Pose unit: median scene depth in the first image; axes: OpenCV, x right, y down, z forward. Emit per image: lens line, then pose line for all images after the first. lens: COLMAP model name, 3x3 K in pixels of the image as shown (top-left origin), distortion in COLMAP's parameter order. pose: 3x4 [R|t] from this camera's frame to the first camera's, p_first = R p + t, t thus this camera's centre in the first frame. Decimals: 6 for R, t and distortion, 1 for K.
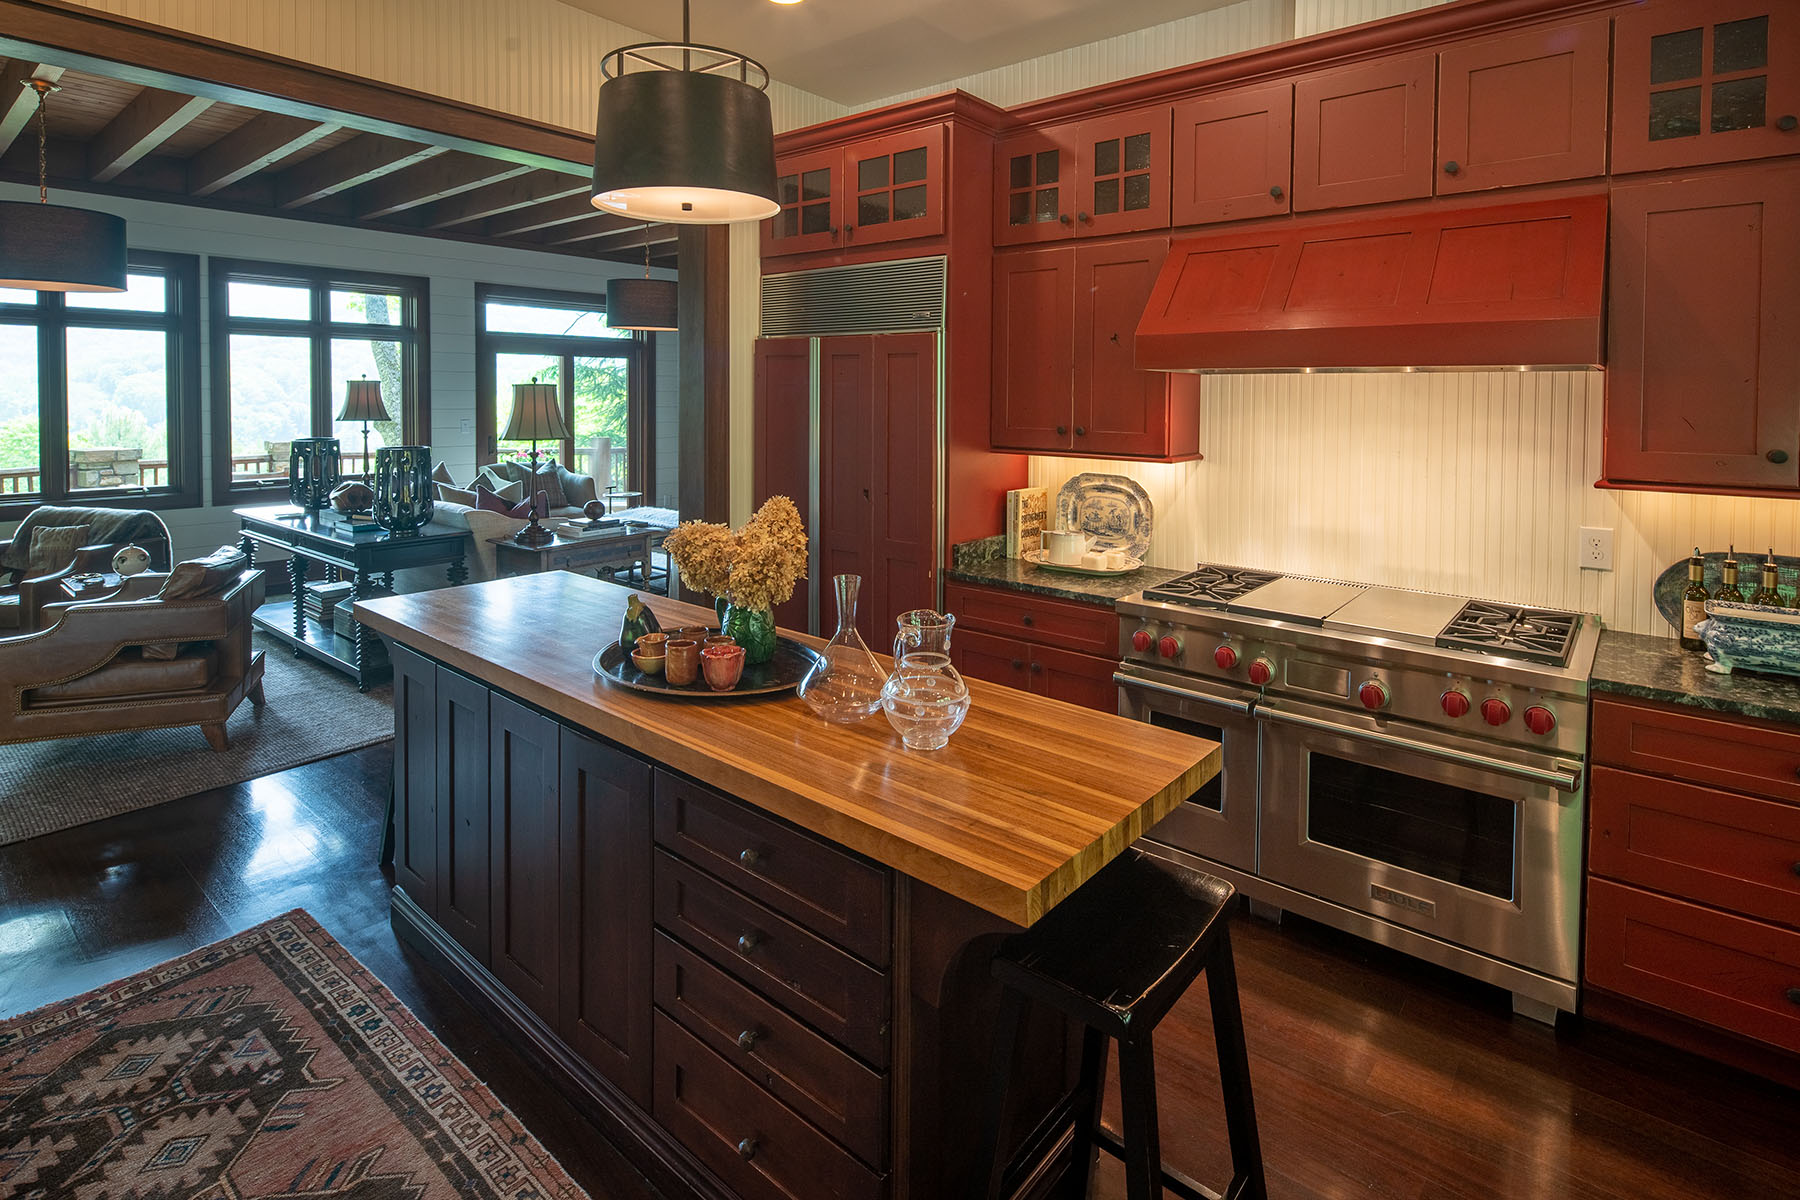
lens RADIAL K [[891.6, 0, 897.7], [0, 891.6, 408.1], [0, 0, 1]] dist [0.000630, -0.000905]
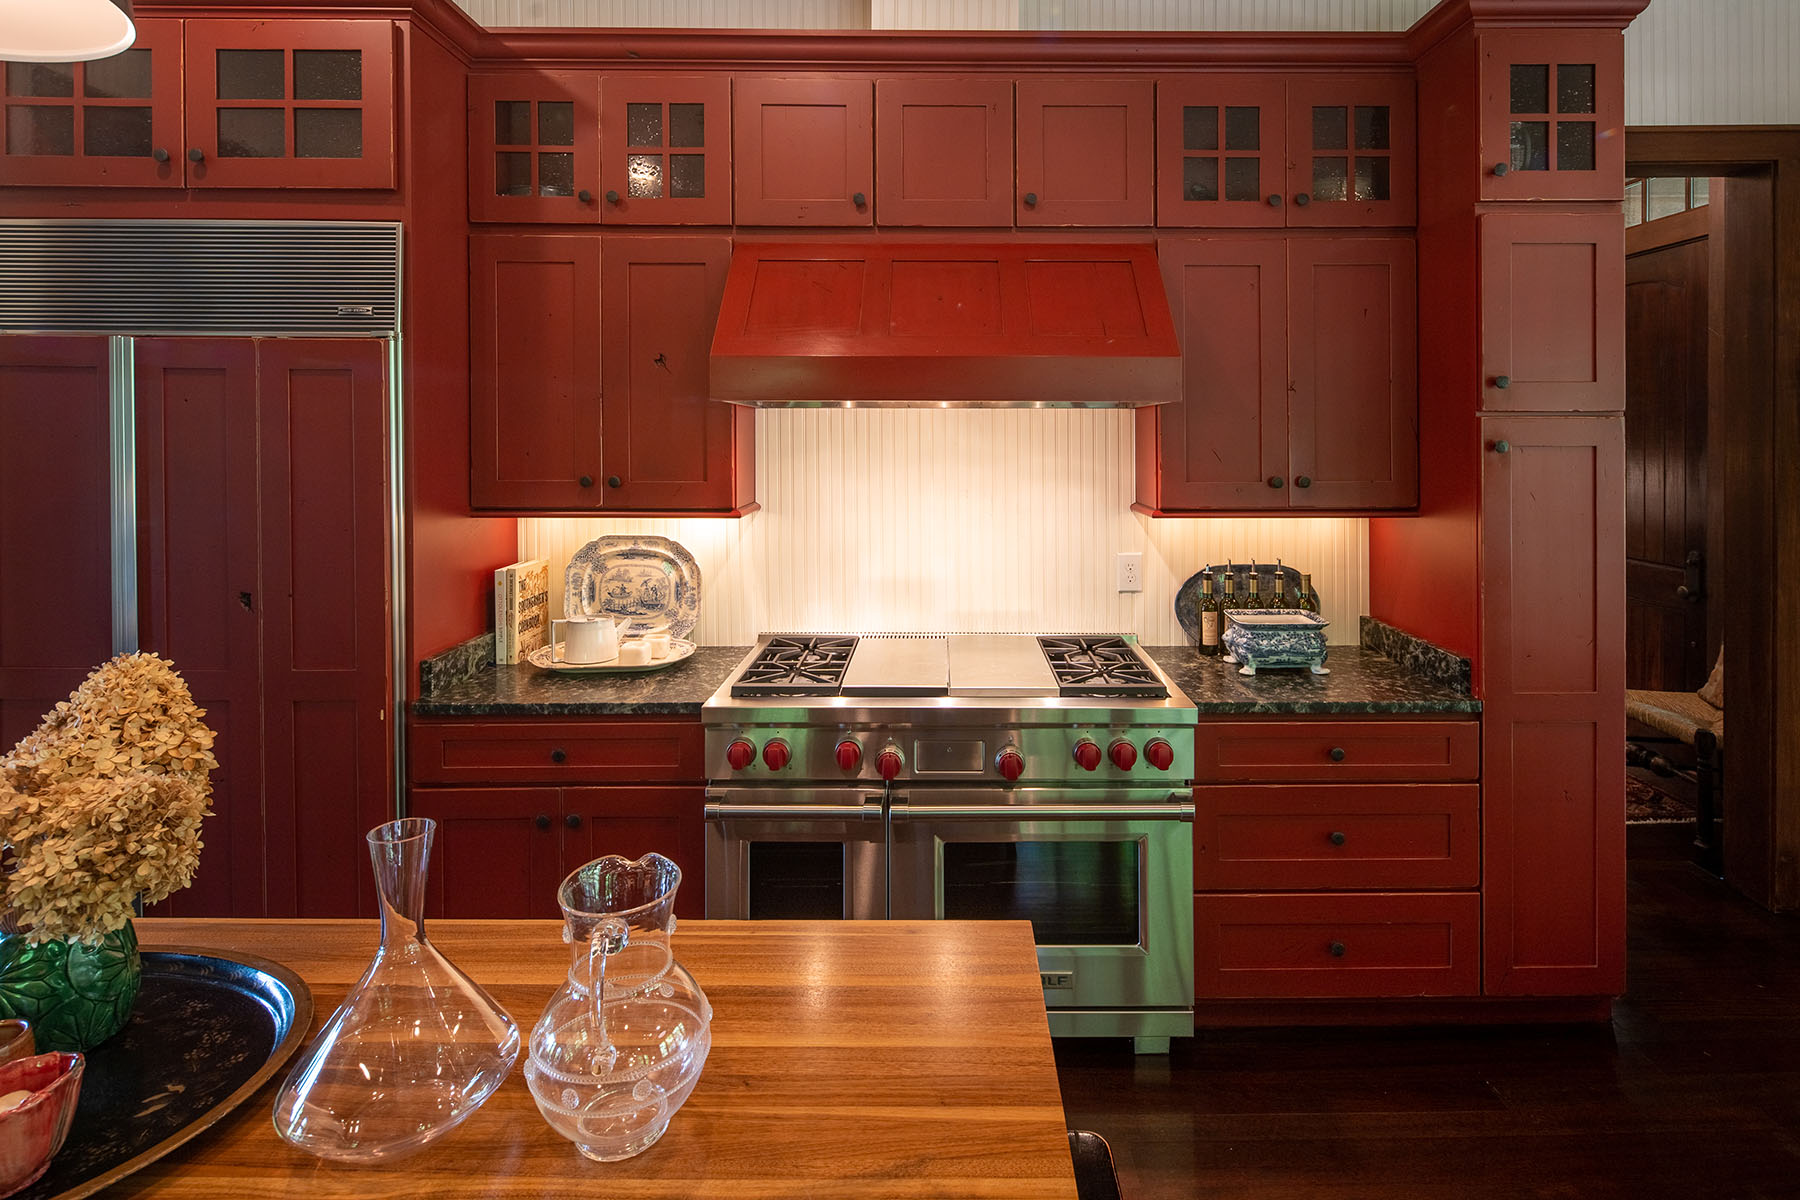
lens RADIAL K [[880.8, 0, 902.7], [0, 880.8, 434.3], [0, 0, 1]] dist [-0.000067, 0.000006]
pose [[0.758828, -0.008019, 0.651242, -0.107110], [0.014415, 0.999886, -0.004485, -0.008451], [-0.651131, 0.012791, 0.758857, 0.322761]]
